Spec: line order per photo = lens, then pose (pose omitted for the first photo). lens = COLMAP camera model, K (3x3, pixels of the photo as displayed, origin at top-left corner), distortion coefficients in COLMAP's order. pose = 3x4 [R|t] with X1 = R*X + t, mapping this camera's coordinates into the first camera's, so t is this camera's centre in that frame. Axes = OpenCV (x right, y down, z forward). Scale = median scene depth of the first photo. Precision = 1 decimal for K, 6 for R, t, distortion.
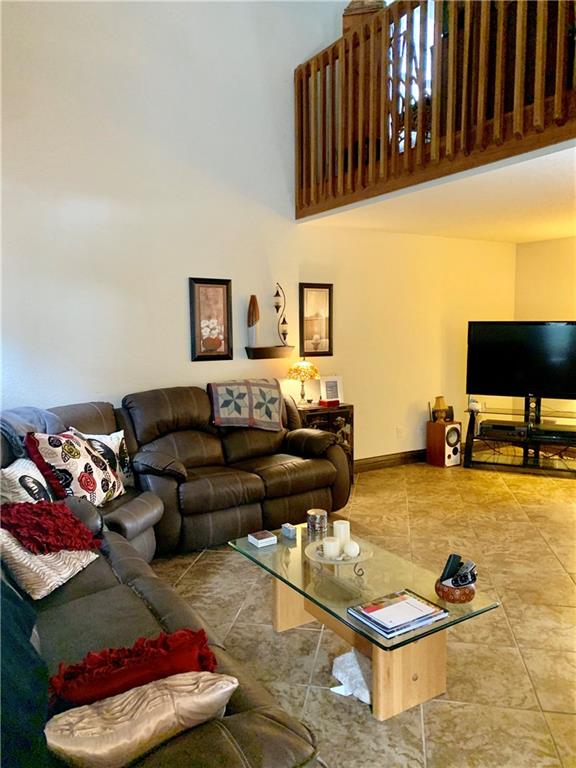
lens RADIAL K [[588.7, 0, 287.4], [0, 588.7, 385.5], [0, 0, 1]] dist [0.047126, -0.005068]
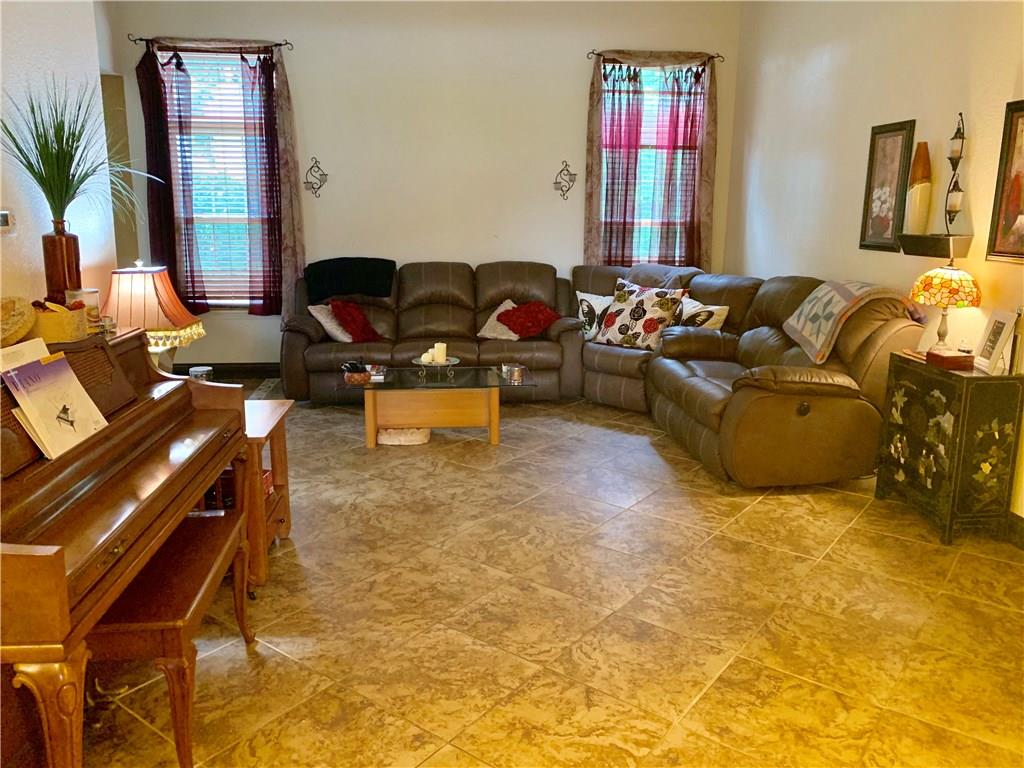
lens RADIAL K [[784.9, 0, 509.8], [0, 784.9, 382.9], [0, 0, 1]] dist [0.047126, -0.005068]
pose [[-0.456859, 0.202514, -0.866180, 0.879535], [-0.089813, 0.958263, 0.271414, -0.105895], [0.884994, 0.201792, -0.419602, 1.043241]]
